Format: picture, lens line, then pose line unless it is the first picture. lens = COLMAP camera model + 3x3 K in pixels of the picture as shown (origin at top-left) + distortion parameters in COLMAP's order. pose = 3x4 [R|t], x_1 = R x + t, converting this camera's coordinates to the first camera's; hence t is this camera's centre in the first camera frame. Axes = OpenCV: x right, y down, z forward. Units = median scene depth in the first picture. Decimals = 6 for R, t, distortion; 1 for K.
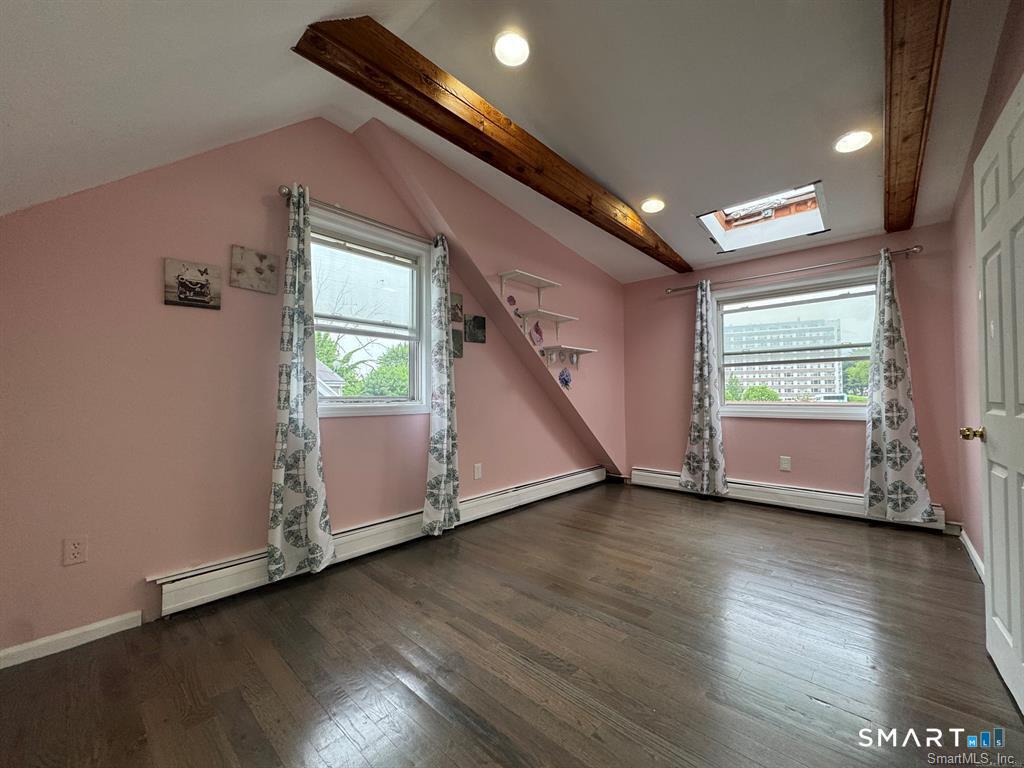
lens RADIAL K [[409.9, 0, 509.2], [0, 409.9, 382.3], [0, 0, 1]] dist [-0.004528, -0.000968]
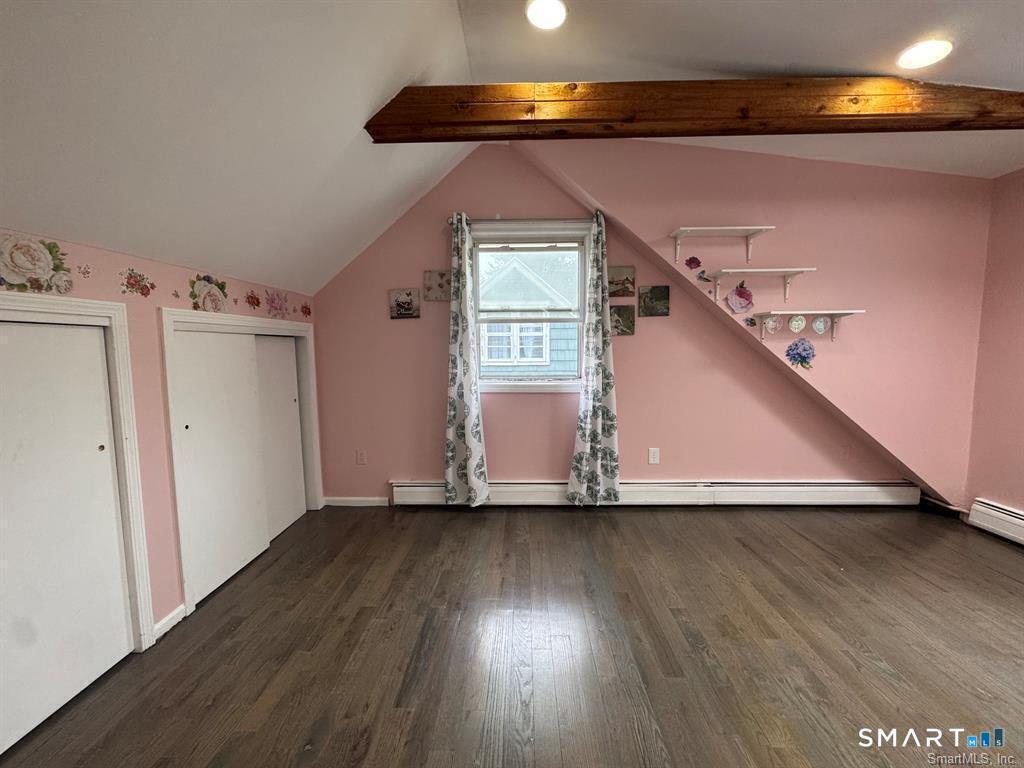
lens RADIAL K [[409.9, 0, 517.4], [0, 409.9, 379.4], [0, 0, 1]] dist [-0.004528, -0.000968]
pose [[0.656162, 0.055676, -0.752563, 0.492588], [0.027325, 0.994867, 0.097428, -0.066778], [0.754125, -0.084492, 0.651273, 0.205893]]
